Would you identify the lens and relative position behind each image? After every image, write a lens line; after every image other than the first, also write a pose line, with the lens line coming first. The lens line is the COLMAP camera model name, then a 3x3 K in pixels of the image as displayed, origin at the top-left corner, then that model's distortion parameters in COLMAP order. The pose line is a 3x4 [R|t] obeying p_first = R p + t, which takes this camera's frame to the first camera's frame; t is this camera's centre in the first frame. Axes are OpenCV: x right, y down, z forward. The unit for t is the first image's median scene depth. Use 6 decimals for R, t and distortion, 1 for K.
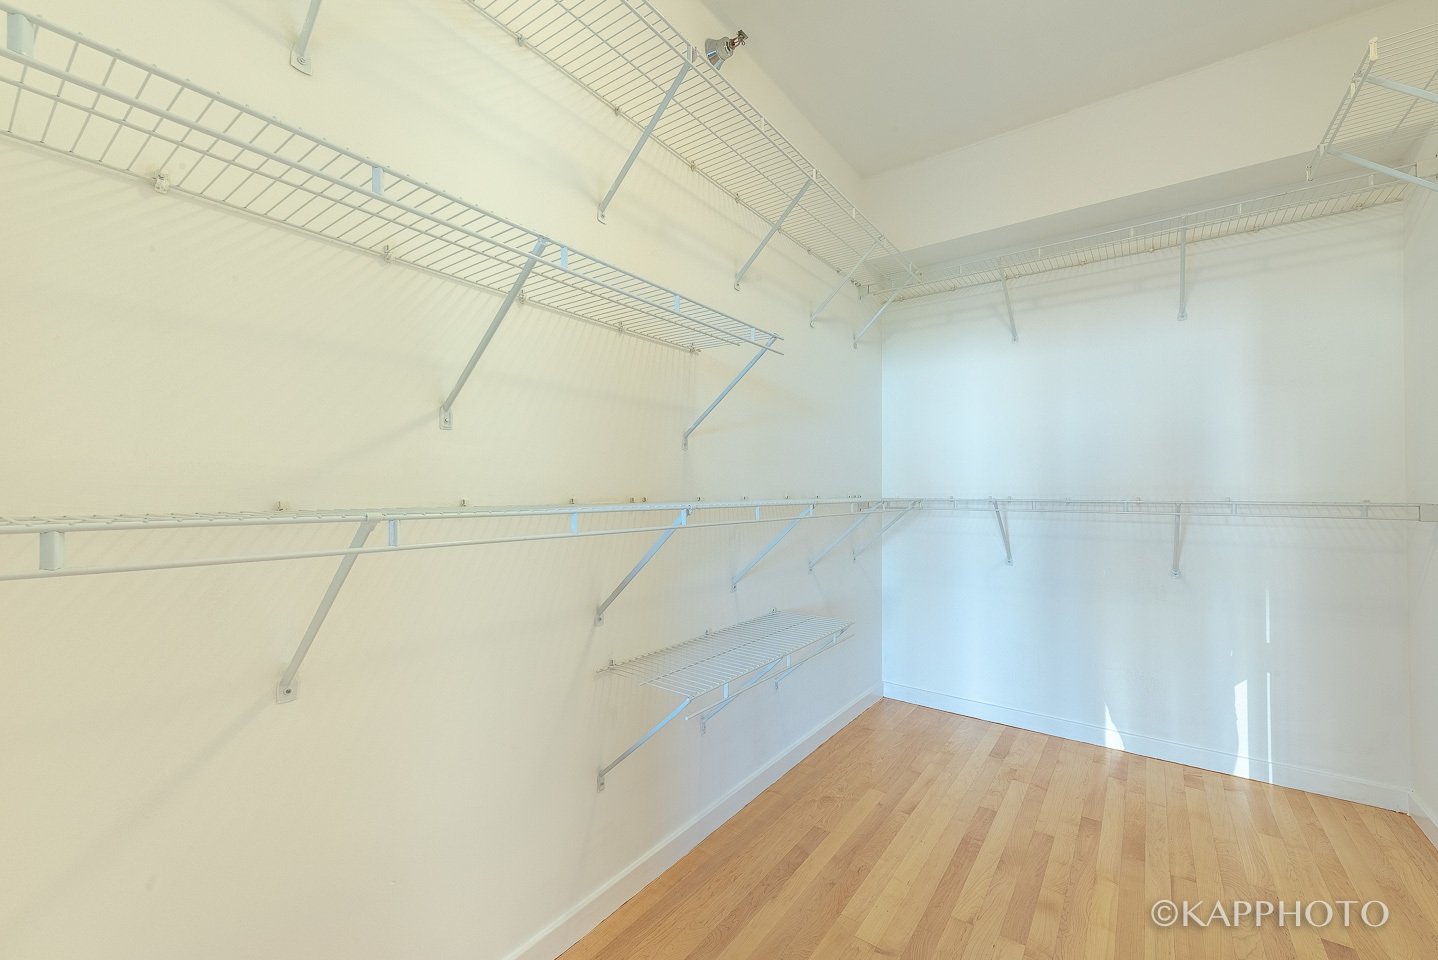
lens RADIAL K [[576.9, 0, 709.1], [0, 576.9, 484.1], [0, 0, 1]] dist [0.018725, -0.002917]
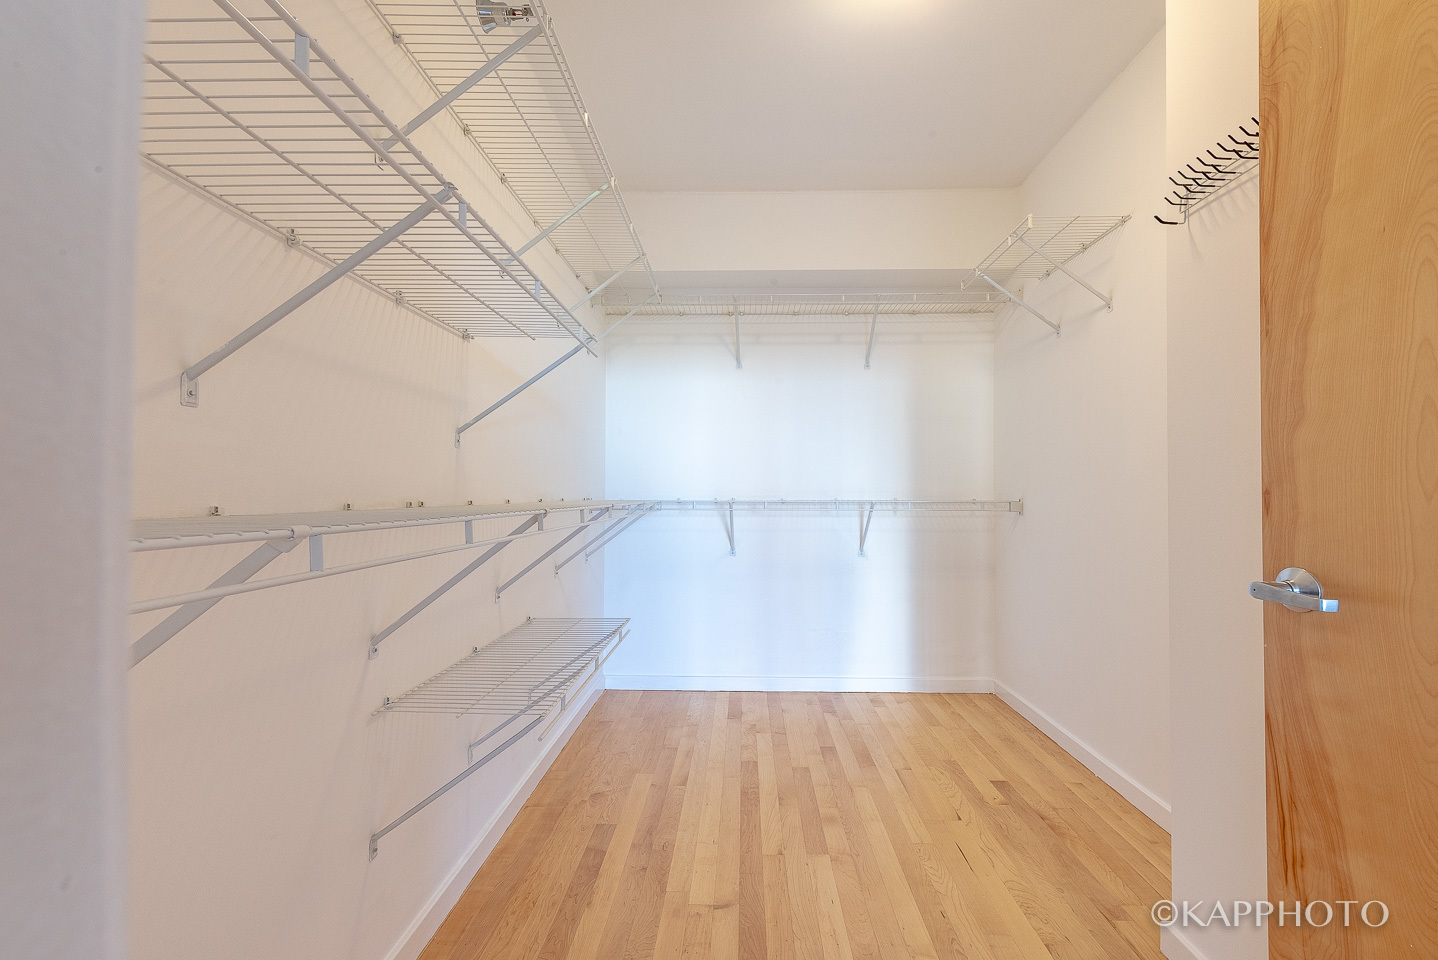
lens RADIAL K [[576.9, 0, 679.7], [0, 576.9, 488.1], [0, 0, 1]] dist [0.018725, -0.002917]
pose [[0.848359, 0.003864, 0.529408, -0.258862], [-0.005044, 0.999987, 0.000784, 0.000577], [-0.529398, -0.003335, 0.848367, 0.072394]]
